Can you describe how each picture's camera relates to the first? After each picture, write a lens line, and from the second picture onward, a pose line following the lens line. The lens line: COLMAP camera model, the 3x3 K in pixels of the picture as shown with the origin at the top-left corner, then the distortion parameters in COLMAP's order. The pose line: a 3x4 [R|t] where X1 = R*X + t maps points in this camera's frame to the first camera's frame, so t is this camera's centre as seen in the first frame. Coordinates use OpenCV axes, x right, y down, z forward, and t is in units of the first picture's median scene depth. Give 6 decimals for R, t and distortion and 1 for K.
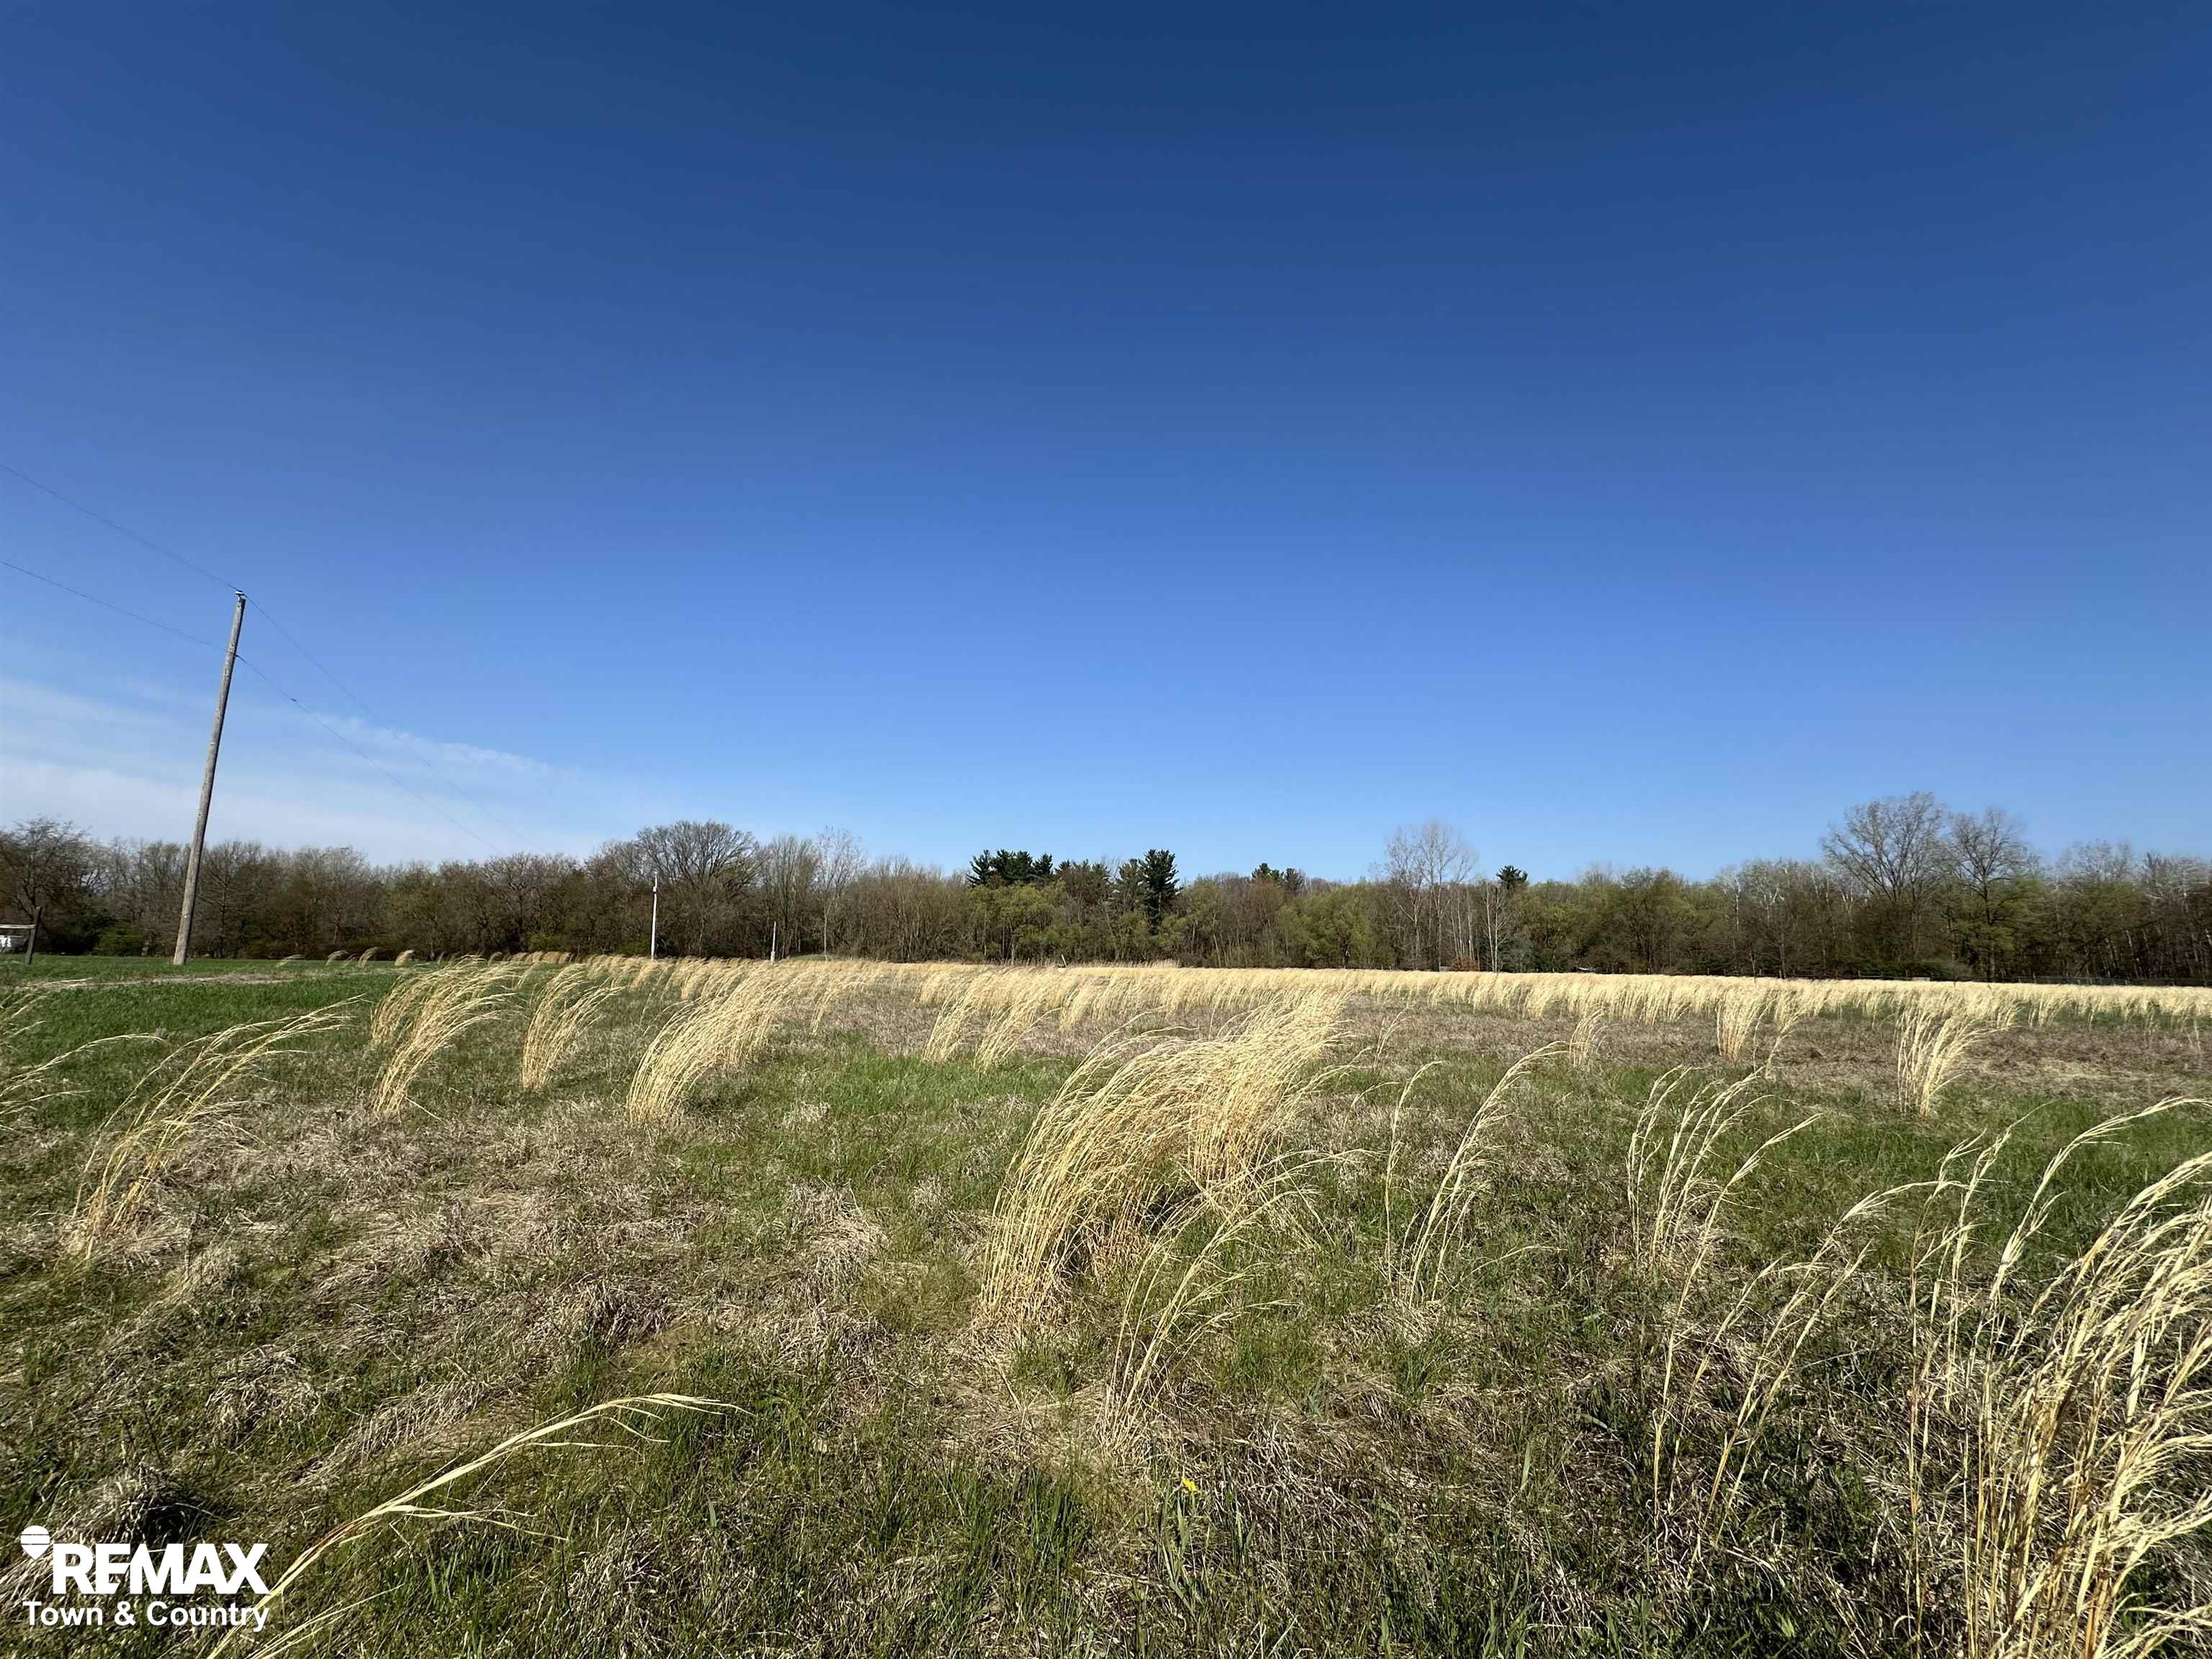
lens RADIAL K [[886.2, 0, 1108.7], [0, 886.2, 890.5], [0, 0, 1]] dist [-0.004062, 0.000287]
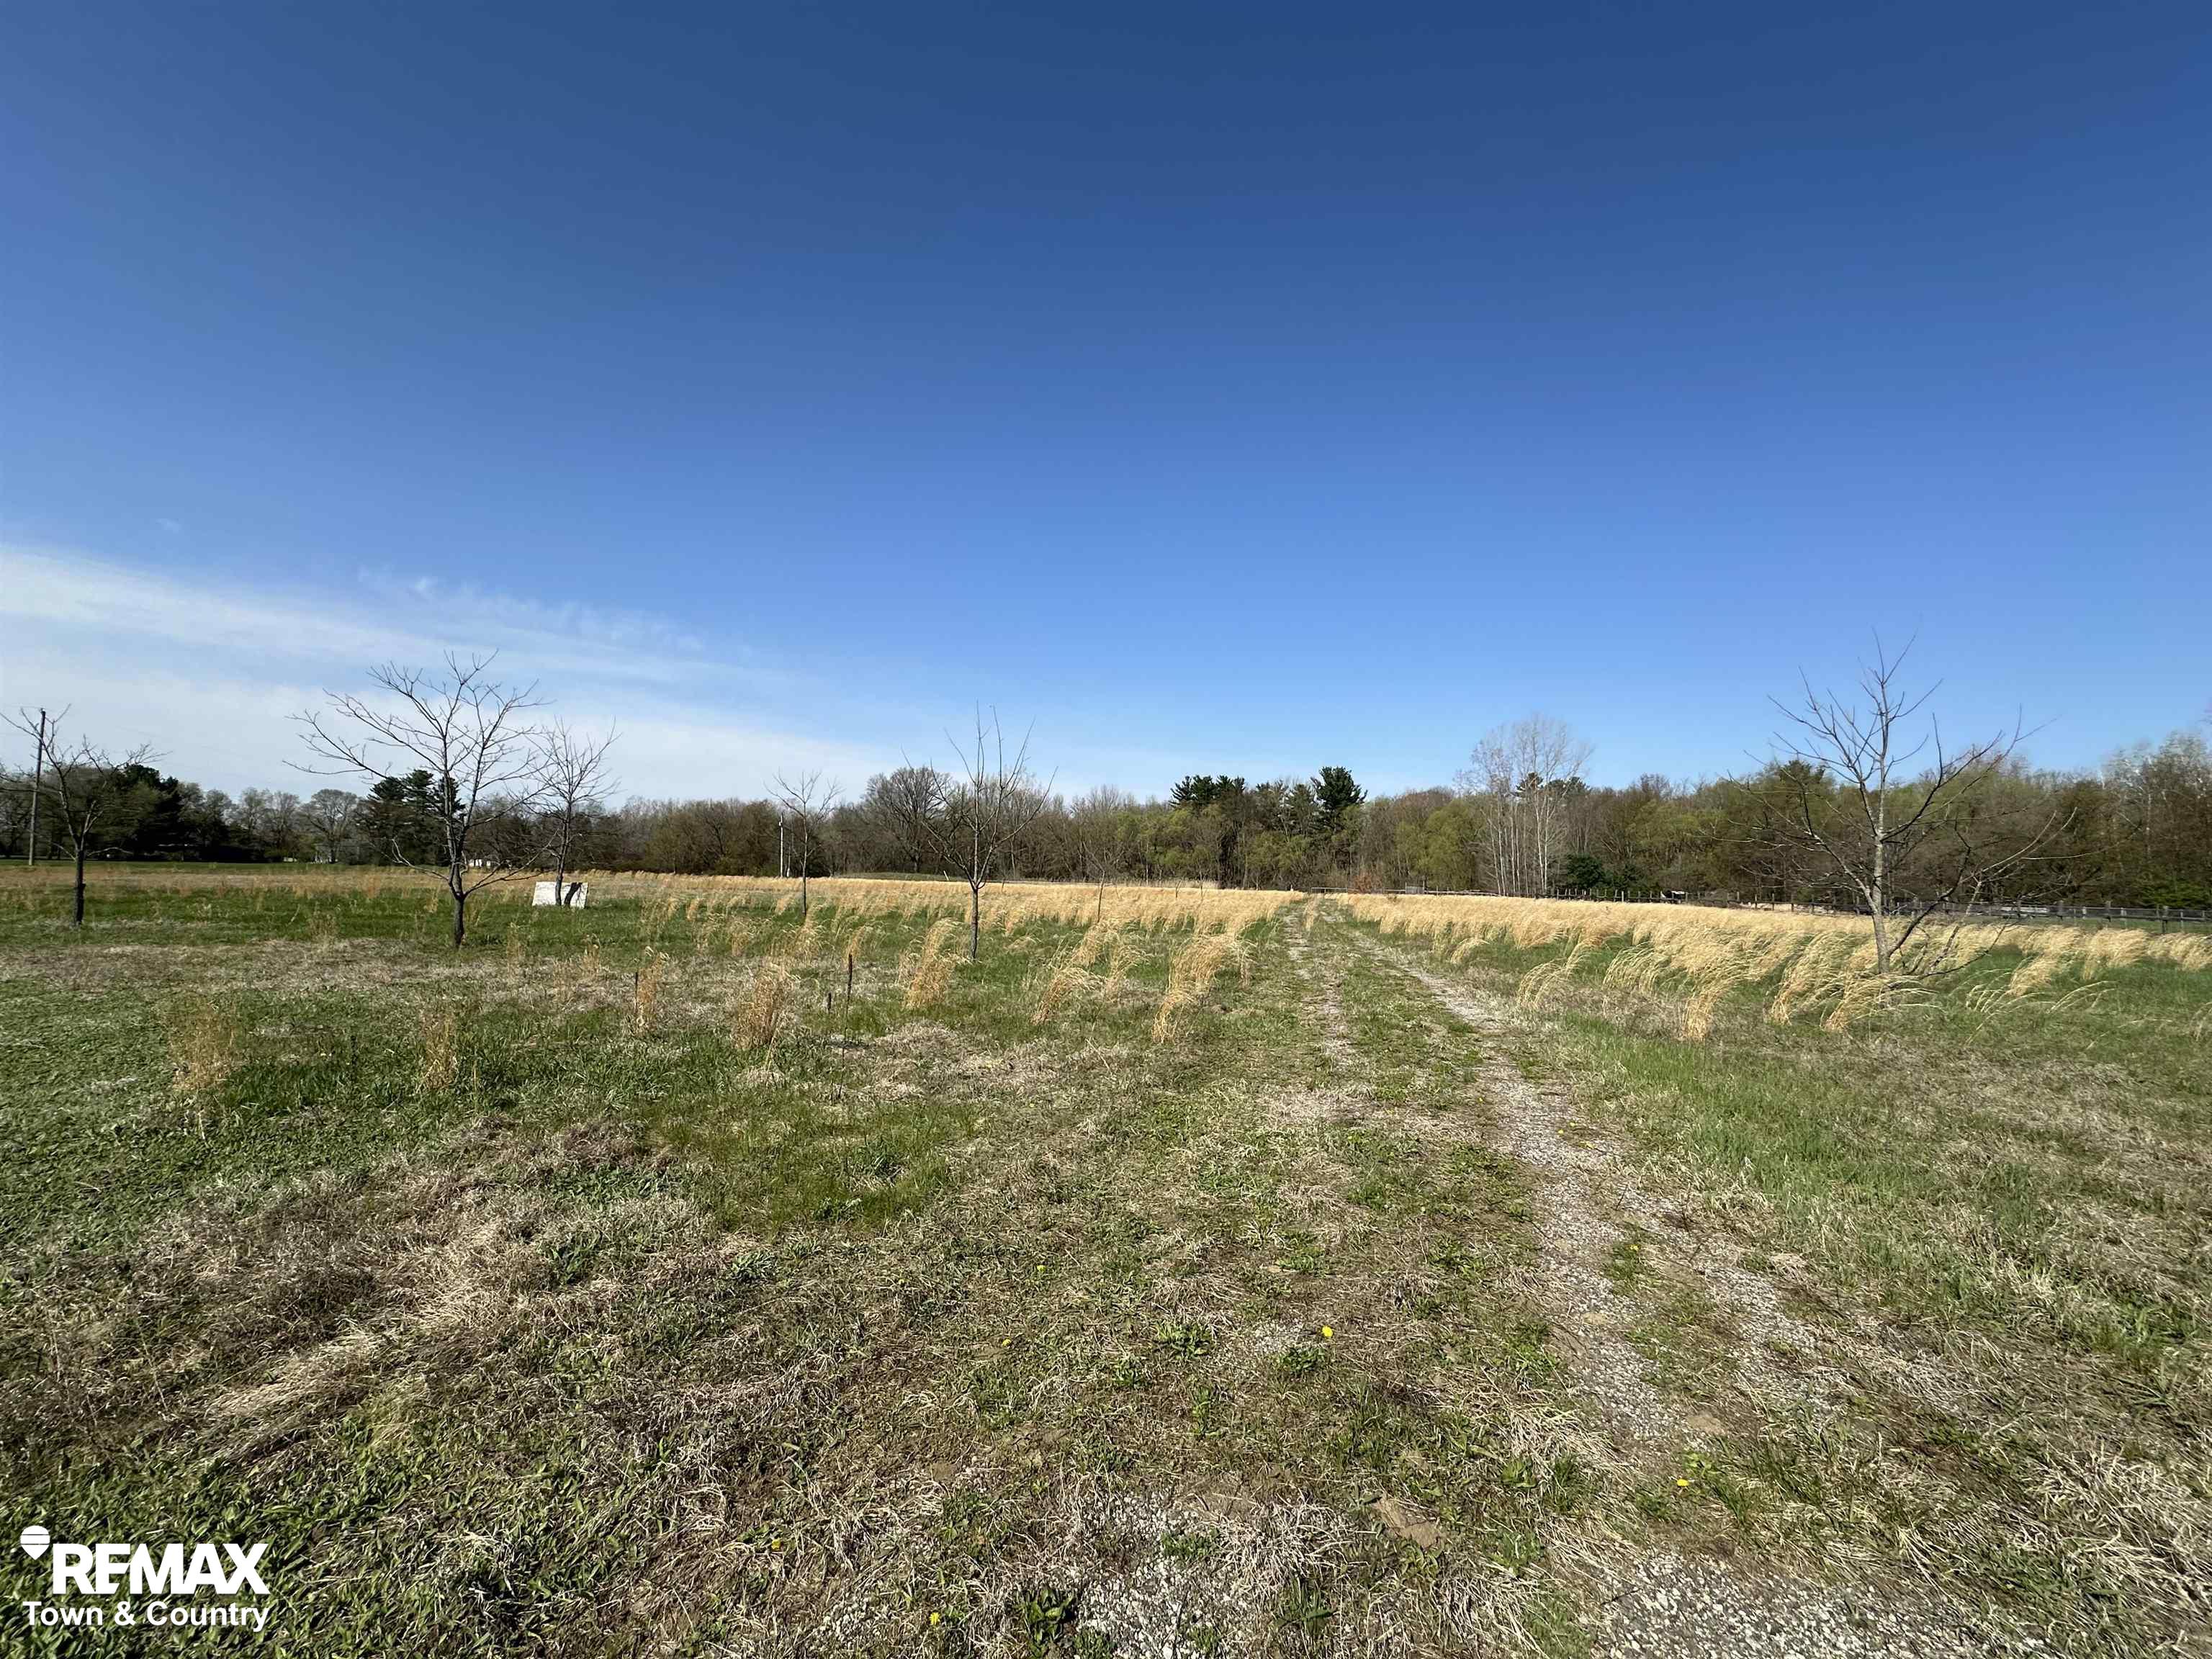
lens RADIAL K [[886.2, 0, 1113.6], [0, 886.2, 861.9], [0, 0, 1]] dist [-0.004062, 0.000287]
pose [[0.864414, 0.003492, -0.502769, 0.369183], [0.024056, 0.998543, 0.048295, 0.004702], [0.502205, -0.053841, 0.863071, 0.041461]]
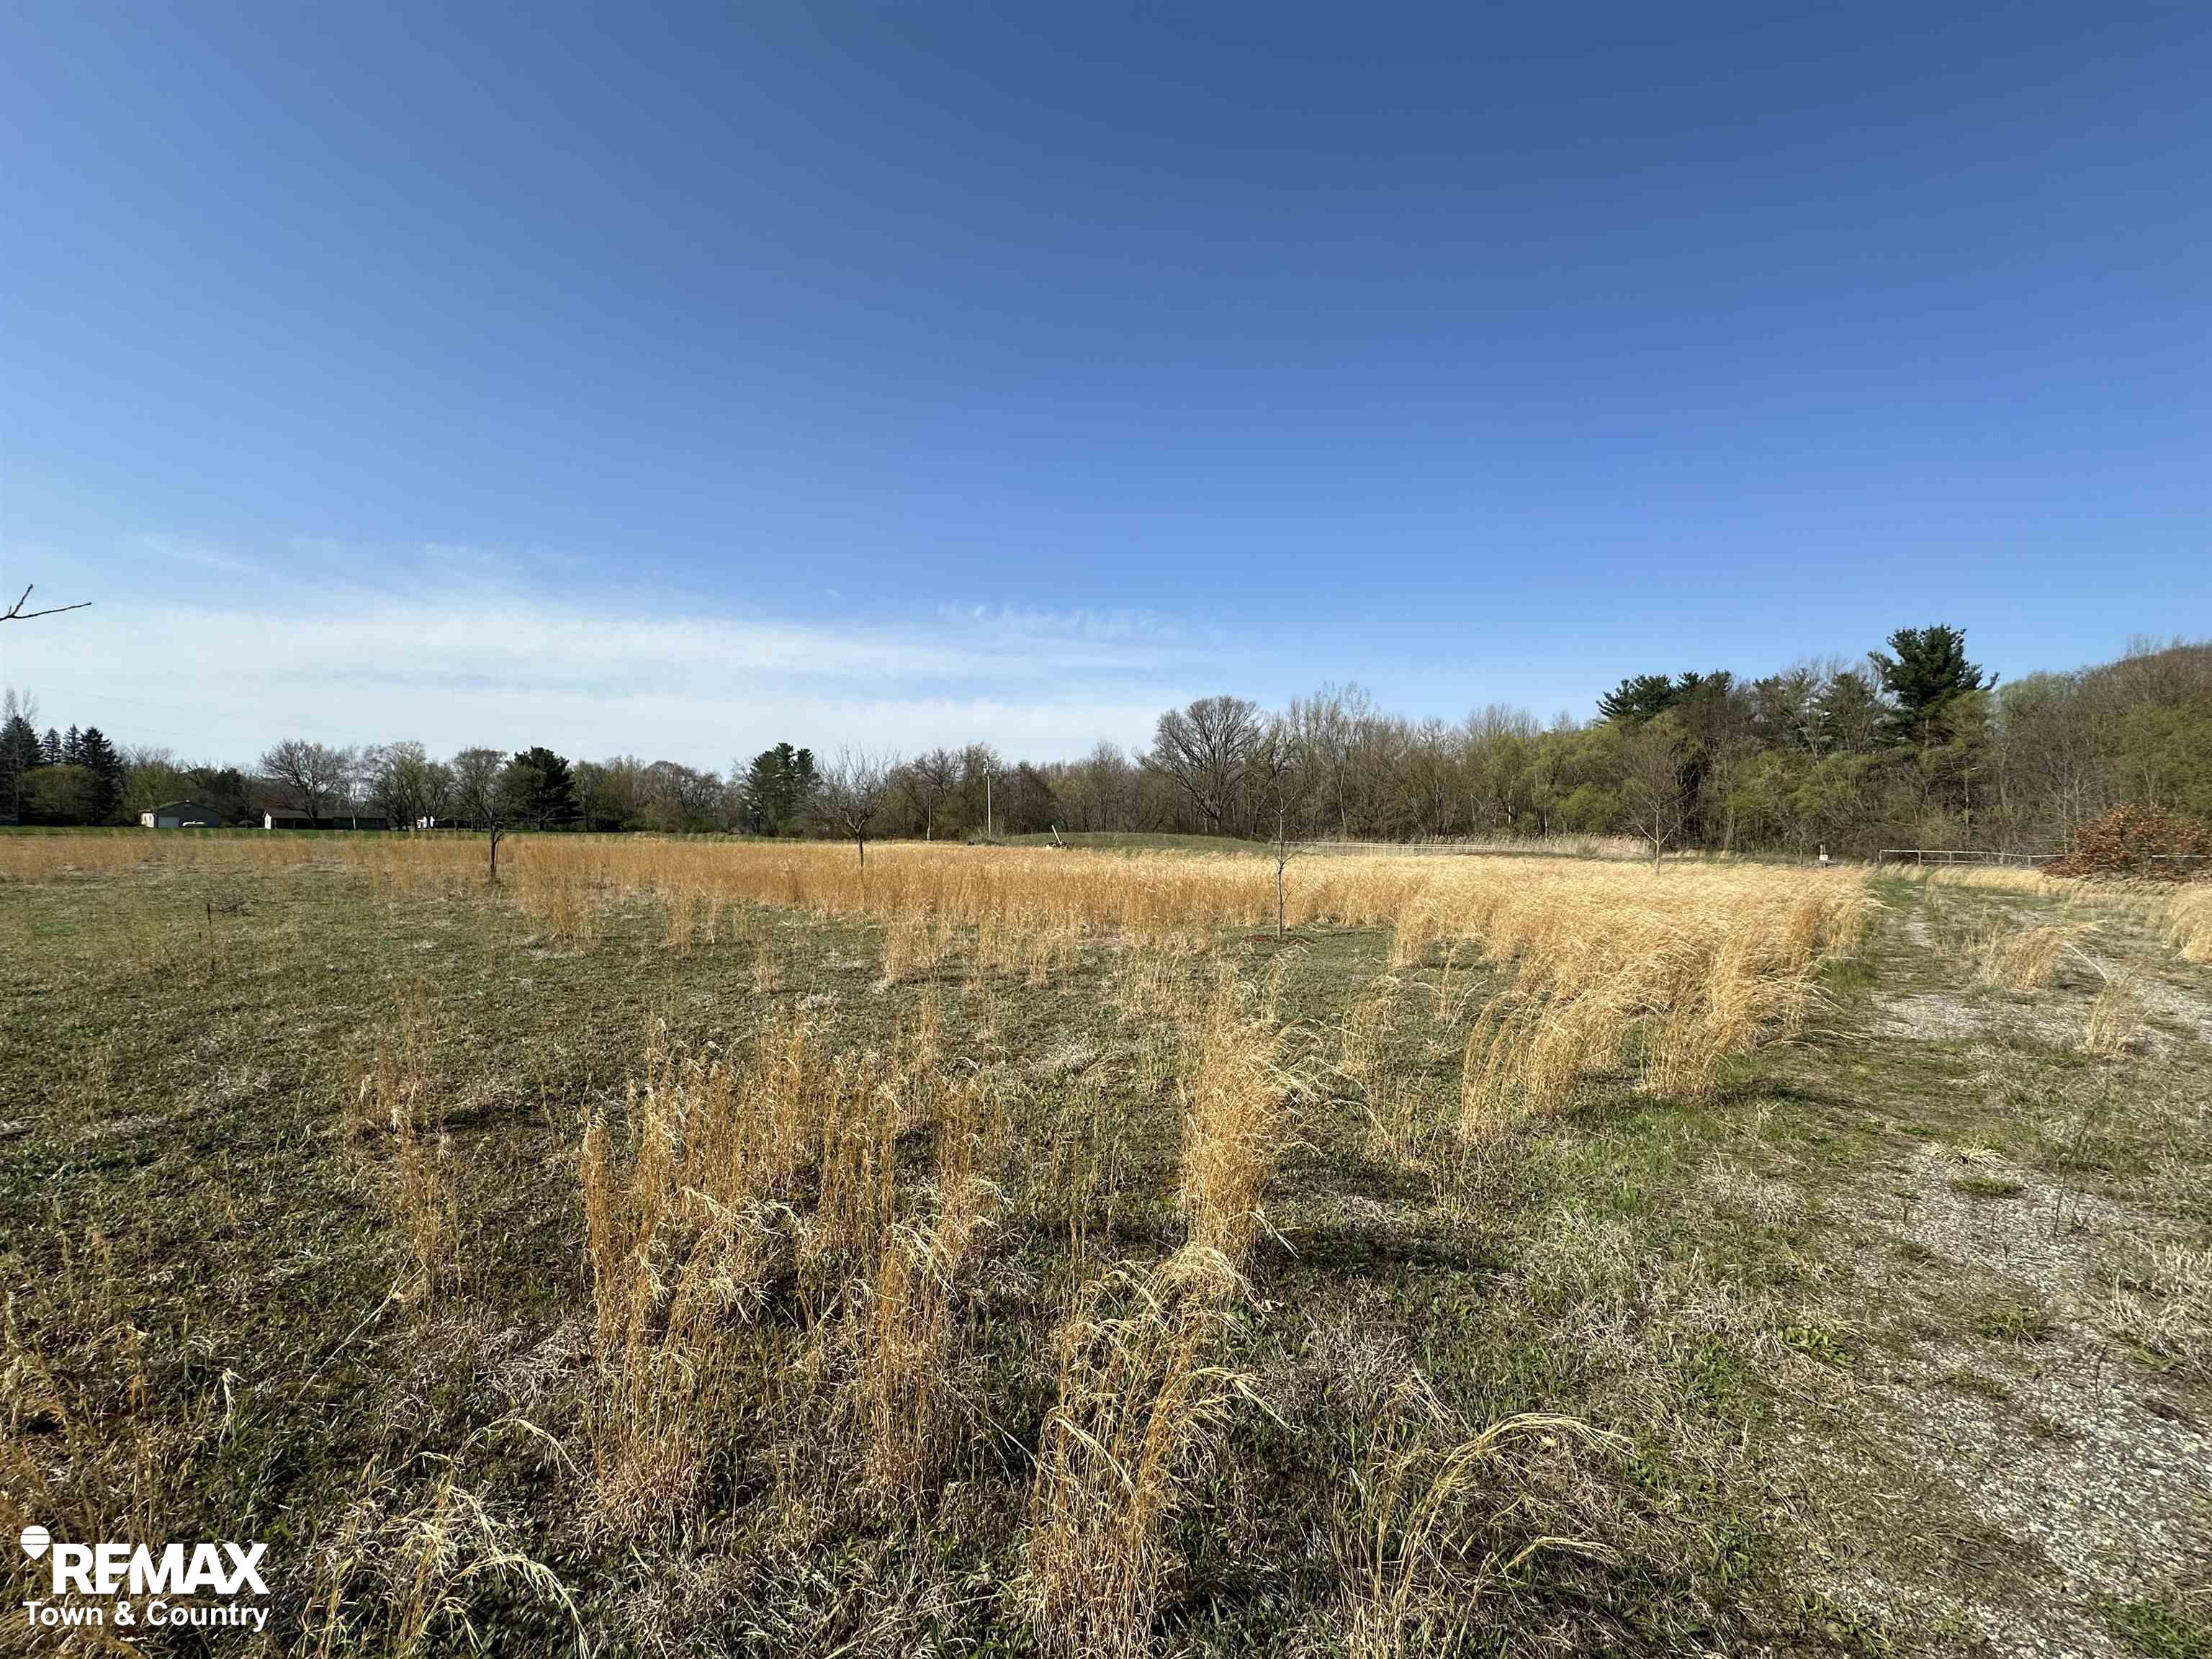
lens RADIAL K [[886.2, 0, 1108.4], [0, 886.2, 836.2], [0, 0, 1]] dist [-0.004062, 0.000287]
pose [[0.526640, -0.000008, -0.850089, 0.275212], [0.063220, 0.997231, 0.039156, 0.028200], [0.847734, -0.074364, 0.525182, 0.328097]]
